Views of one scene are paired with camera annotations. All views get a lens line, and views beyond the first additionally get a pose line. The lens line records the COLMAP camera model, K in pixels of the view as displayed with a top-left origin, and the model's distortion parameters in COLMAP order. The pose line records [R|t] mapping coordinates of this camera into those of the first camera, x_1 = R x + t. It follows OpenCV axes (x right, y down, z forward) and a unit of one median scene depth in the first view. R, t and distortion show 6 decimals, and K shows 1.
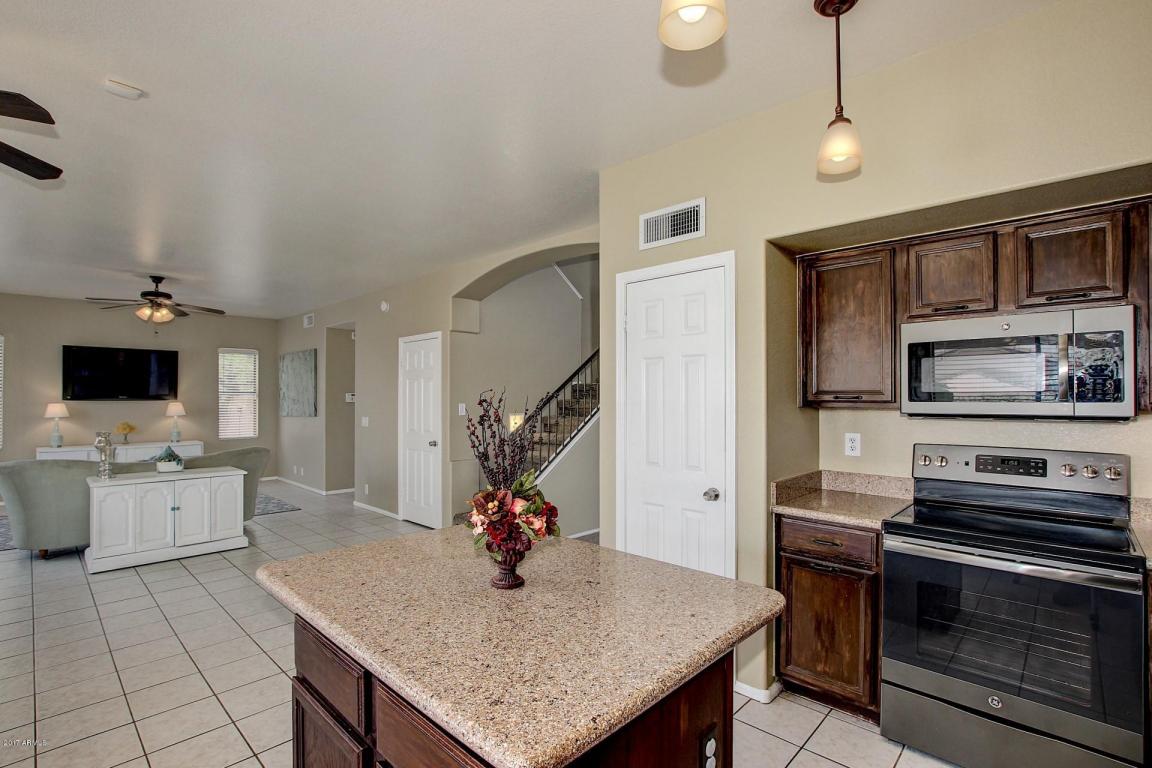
lens RADIAL K [[535.0, 0, 575.0], [0, 535.0, 394.9], [0, 0, 1]] dist [-0.028681, 0.000899]
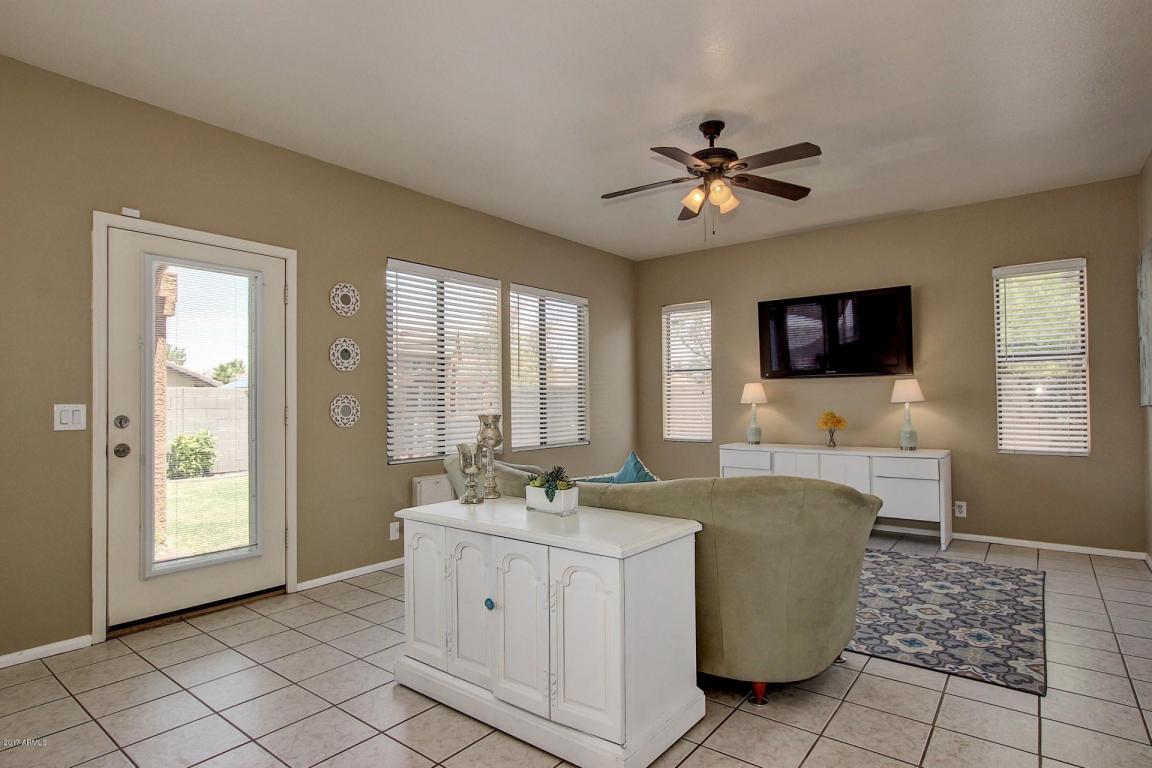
lens RADIAL K [[609.7, 0, 571.8], [0, 609.7, 391.4], [0, 0, 1]] dist [-0.020430, 0.001231]
pose [[0.117889, -0.014997, -0.992914, -0.184754], [0.014331, 0.999808, -0.013399, 0.035100], [0.992923, -0.012649, 0.118081, 0.643935]]
